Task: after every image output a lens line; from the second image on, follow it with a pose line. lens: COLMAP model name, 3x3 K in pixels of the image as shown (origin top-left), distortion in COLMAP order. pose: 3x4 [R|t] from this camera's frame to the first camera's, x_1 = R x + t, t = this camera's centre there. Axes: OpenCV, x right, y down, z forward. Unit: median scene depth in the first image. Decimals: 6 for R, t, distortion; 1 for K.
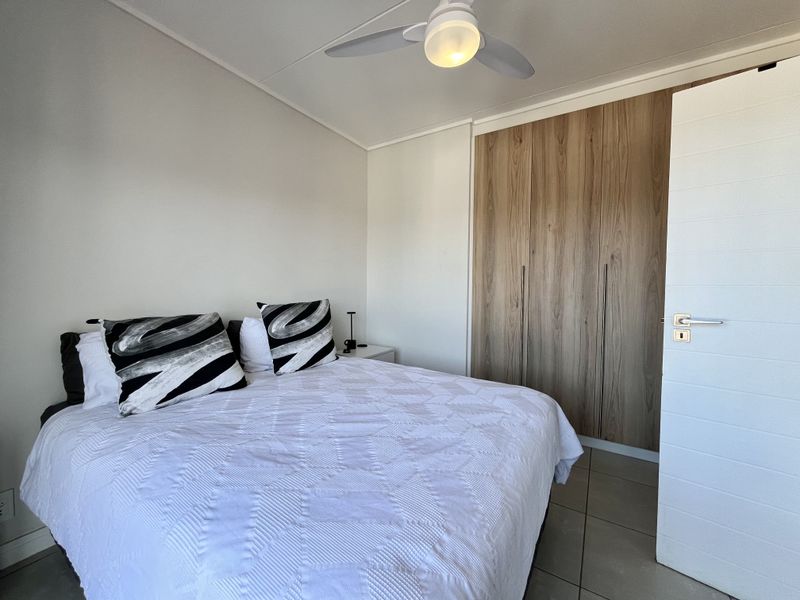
lens RADIAL K [[321.8, 0, 398.2], [0, 321.8, 298.2], [0, 0, 1]] dist [-0.000582, -0.000378]
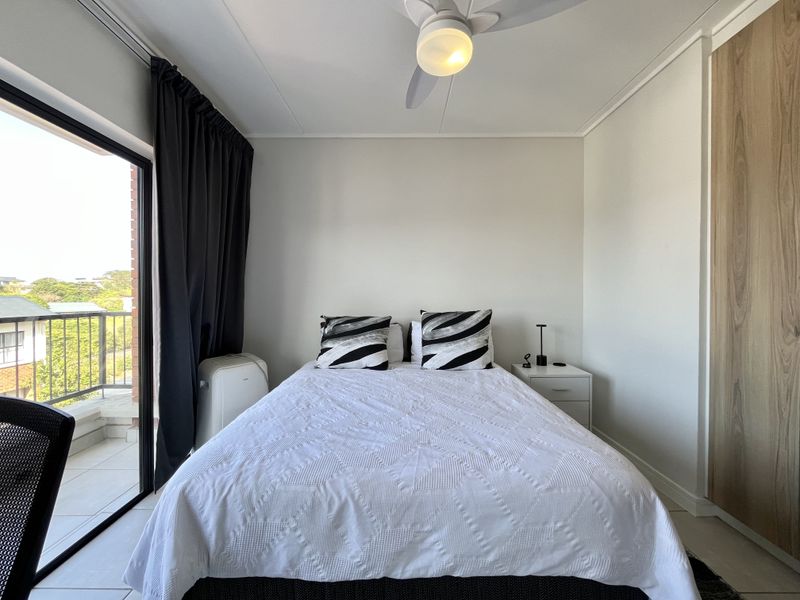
lens RADIAL K [[321.8, 0, 398.3], [0, 321.8, 298.8], [0, 0, 1]] dist [-0.000582, -0.000378]
pose [[0.539818, 0.001526, -0.841781, 0.589239], [-0.023827, 0.999625, -0.013467, -0.011829], [0.841445, 0.027327, 0.539652, 0.234001]]
